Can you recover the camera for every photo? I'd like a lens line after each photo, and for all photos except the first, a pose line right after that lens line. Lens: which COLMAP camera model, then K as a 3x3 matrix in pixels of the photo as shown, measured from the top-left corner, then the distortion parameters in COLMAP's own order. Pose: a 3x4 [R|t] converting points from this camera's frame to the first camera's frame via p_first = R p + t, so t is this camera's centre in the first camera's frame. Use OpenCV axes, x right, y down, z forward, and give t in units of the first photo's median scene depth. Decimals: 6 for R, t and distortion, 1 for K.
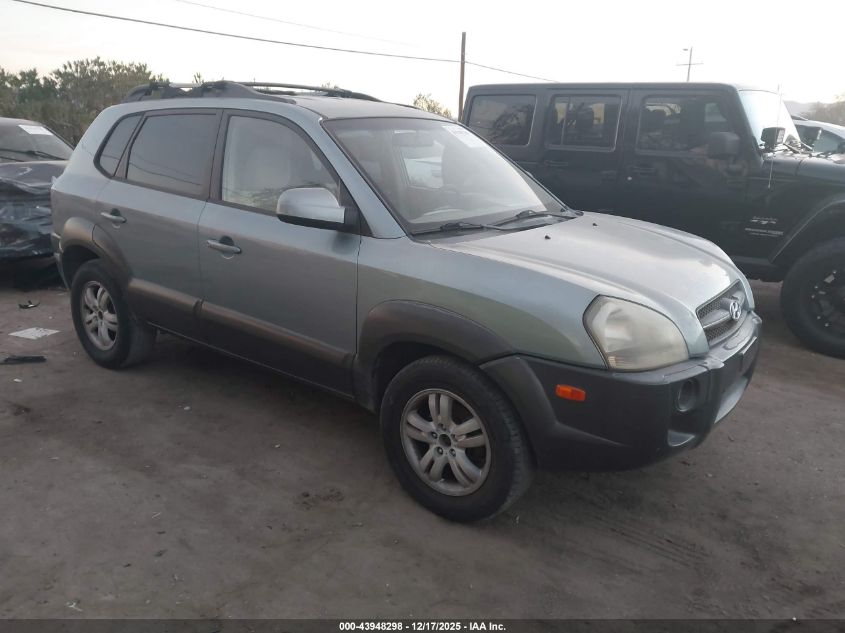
lens RADIAL K [[712.1, 0, 422.5], [0, 712.1, 316.5], [0, 0, 1]] dist [0.015019, -0.007943]
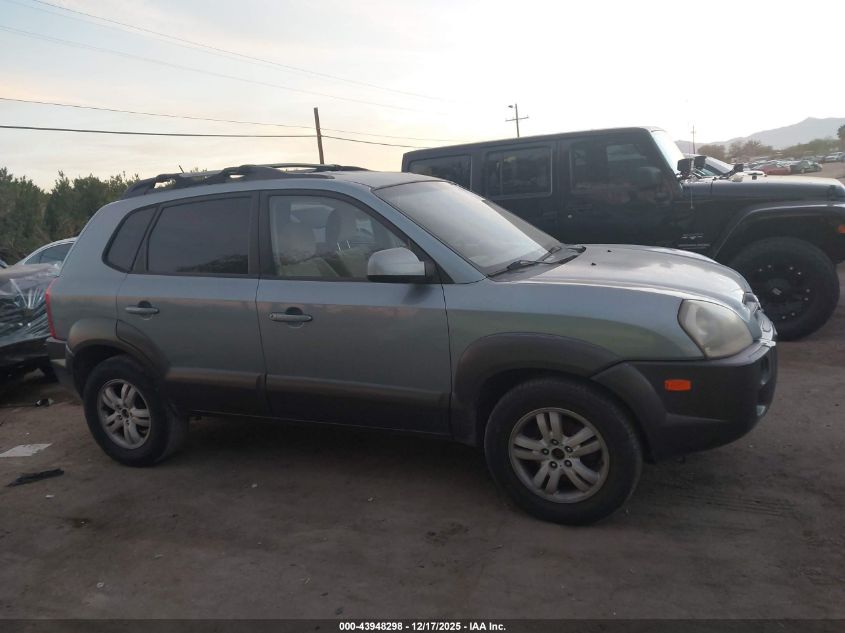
lens RADIAL K [[712.1, 0, 422.5], [0, 712.1, 316.5], [0, 0, 1]] dist [0.015019, -0.007943]
pose [[0.965687, -0.147565, 0.213714, -0.347319], [0.166396, 0.983362, -0.072886, 0.009199], [-0.199402, 0.105946, 0.974173, -0.054817]]
